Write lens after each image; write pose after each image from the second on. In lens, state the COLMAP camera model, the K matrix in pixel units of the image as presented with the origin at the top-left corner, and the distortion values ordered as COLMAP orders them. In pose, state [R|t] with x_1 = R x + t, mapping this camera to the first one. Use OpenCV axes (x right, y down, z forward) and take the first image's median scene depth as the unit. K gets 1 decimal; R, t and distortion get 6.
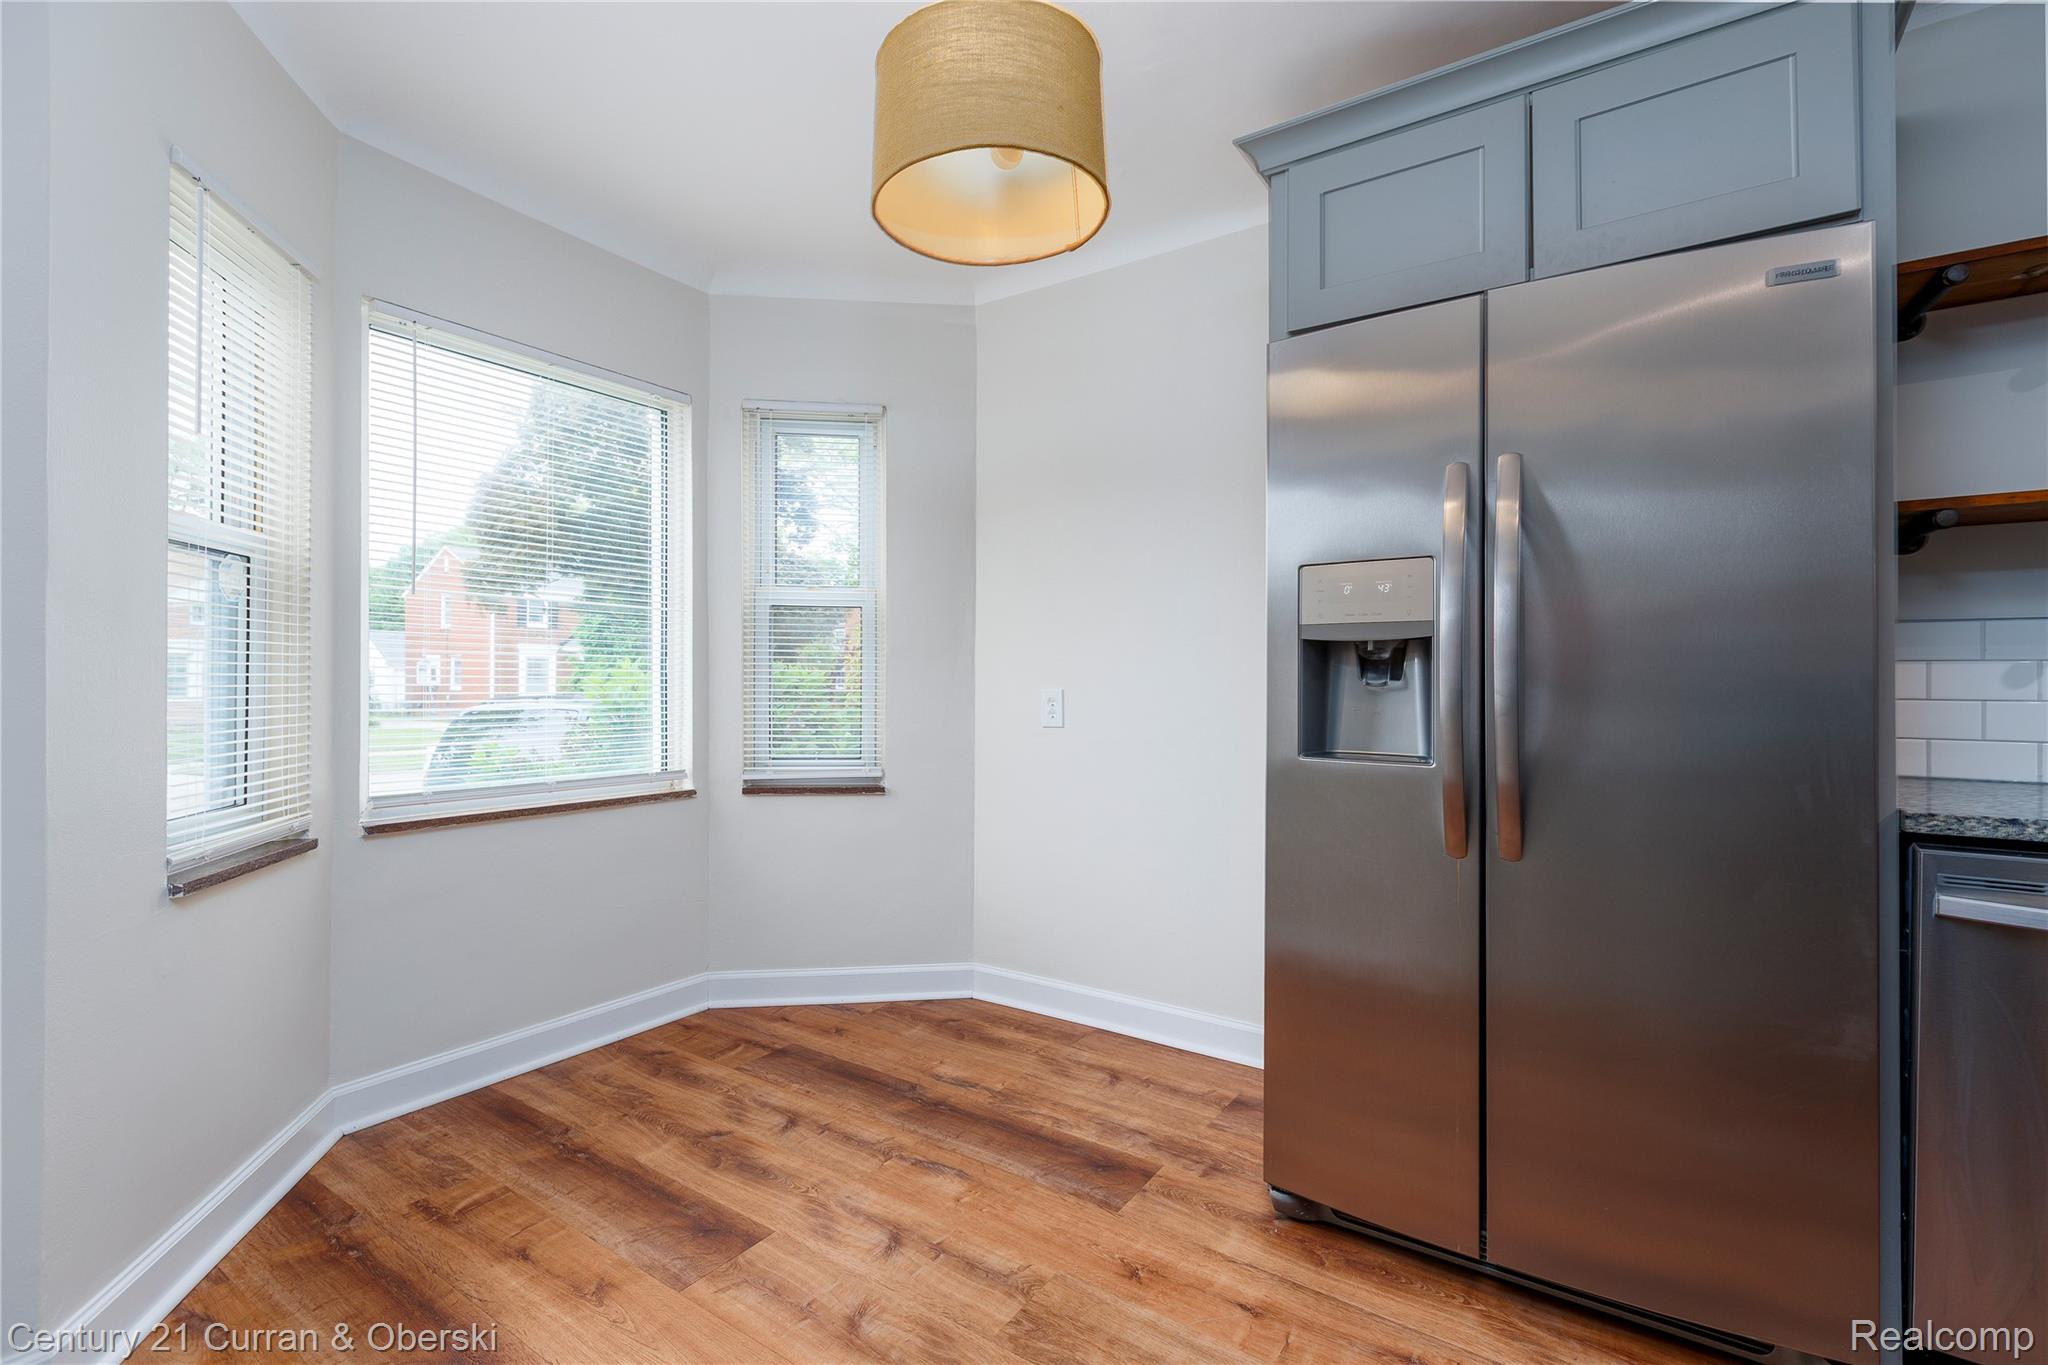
lens RADIAL K [[930.4, 0, 1018.4], [0, 930.4, 672.3], [0, 0, 1]] dist [-0.001262, -0.000163]
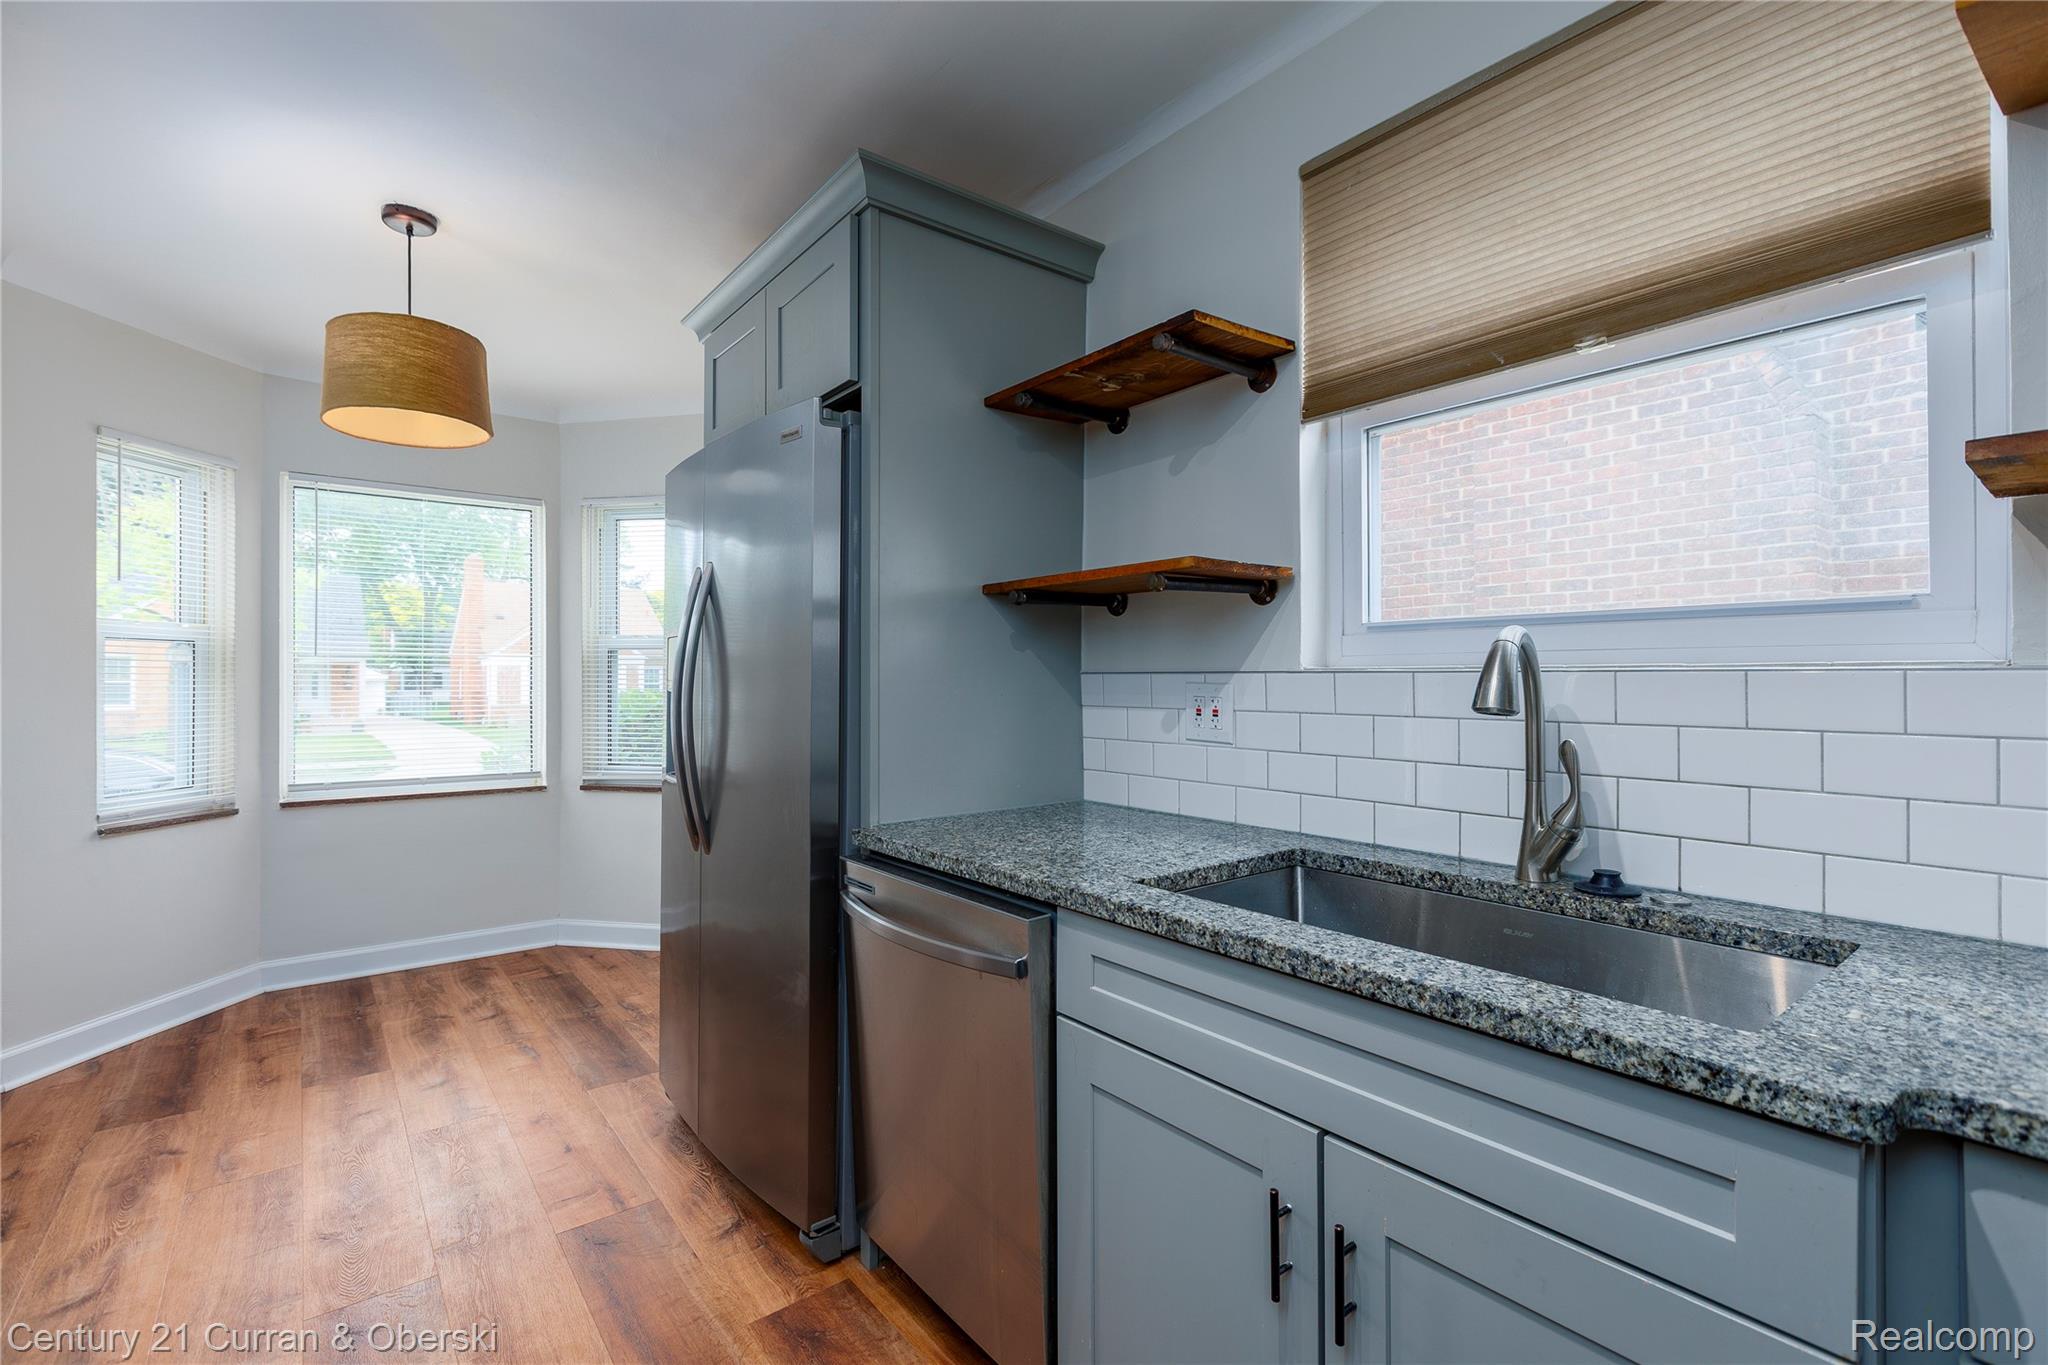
lens RADIAL K [[938.5, 0, 1022.7], [0, 938.5, 675.2], [0, 0, 1]] dist [-0.001196, -0.000254]
pose [[0.949806, -0.007146, -0.312758, 1.024520], [0.007976, 0.999967, 0.001374, -0.046361], [0.312738, -0.003799, 0.949832, -0.136038]]
